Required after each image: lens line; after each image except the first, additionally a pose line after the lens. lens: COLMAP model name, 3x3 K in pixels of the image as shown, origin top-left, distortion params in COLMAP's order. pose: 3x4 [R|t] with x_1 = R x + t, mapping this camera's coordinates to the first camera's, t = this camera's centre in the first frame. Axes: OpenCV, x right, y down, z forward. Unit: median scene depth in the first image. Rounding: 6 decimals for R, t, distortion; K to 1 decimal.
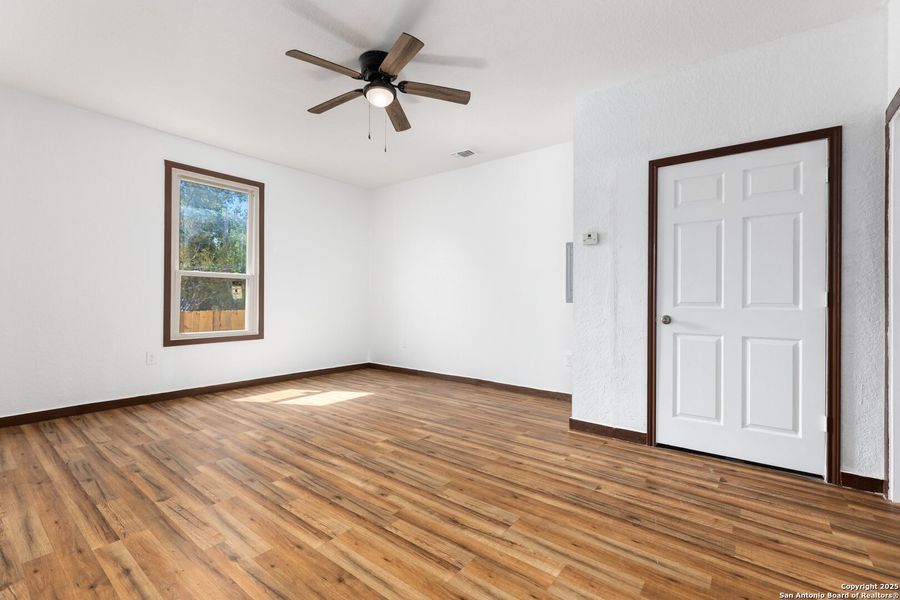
lens RADIAL K [[399.0, 0, 453.6], [0, 399.0, 294.8], [0, 0, 1]] dist [0.003396, 0.000341]
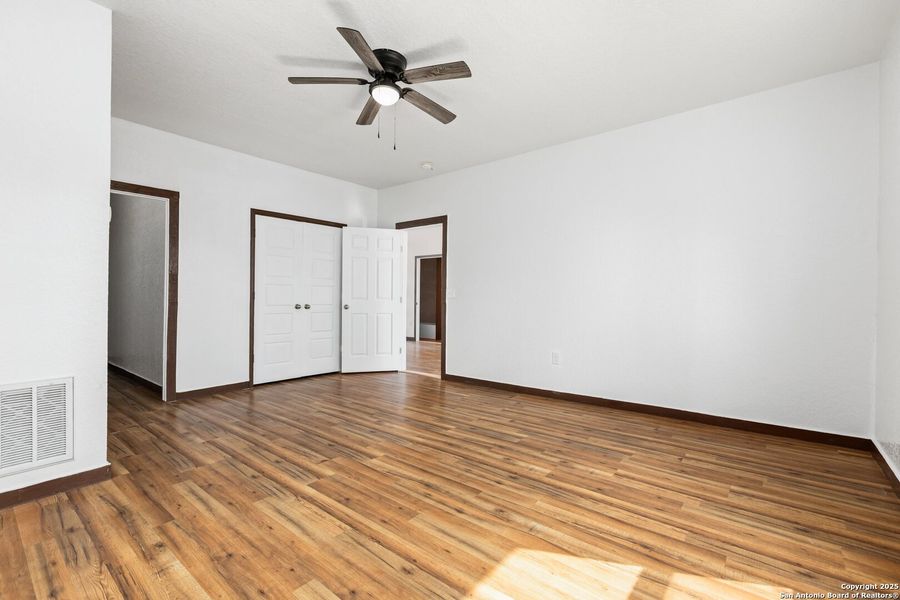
lens RADIAL K [[399.0, 0, 450.9], [0, 399.0, 297.7], [0, 0, 1]] dist [0.003396, 0.000341]
pose [[-0.999573, -0.012669, 0.026326, -0.411846], [-0.012973, 0.999851, -0.011413, 0.019780], [-0.026177, -0.011750, -0.999588, 2.149413]]
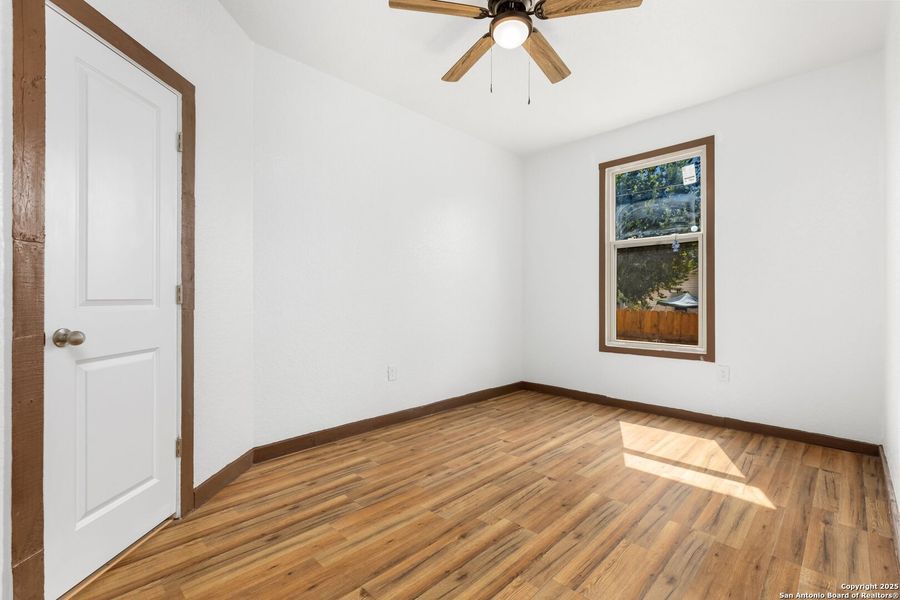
lens RADIAL K [[399.0, 0, 451.6], [0, 399.0, 292.7], [0, 0, 1]] dist [0.003396, 0.000341]
pose [[-0.135620, -0.009698, -0.990714, 0.615093], [0.008712, 0.999902, -0.010980, 0.008347], [0.990723, -0.010120, -0.135522, 1.791126]]
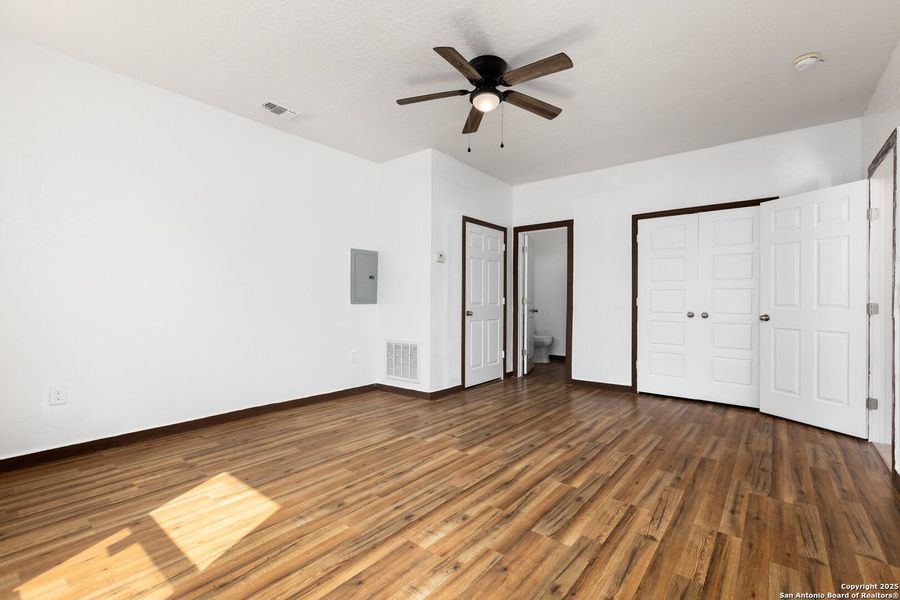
lens RADIAL K [[399.0, 0, 456.9], [0, 399.0, 300.9], [0, 0, 1]] dist [0.003396, 0.000341]
pose [[0.011264, -0.006194, 0.999917, -1.287483], [-0.014896, 0.999869, 0.006362, -0.001532], [-0.999826, -0.014967, 0.011170, 1.145202]]
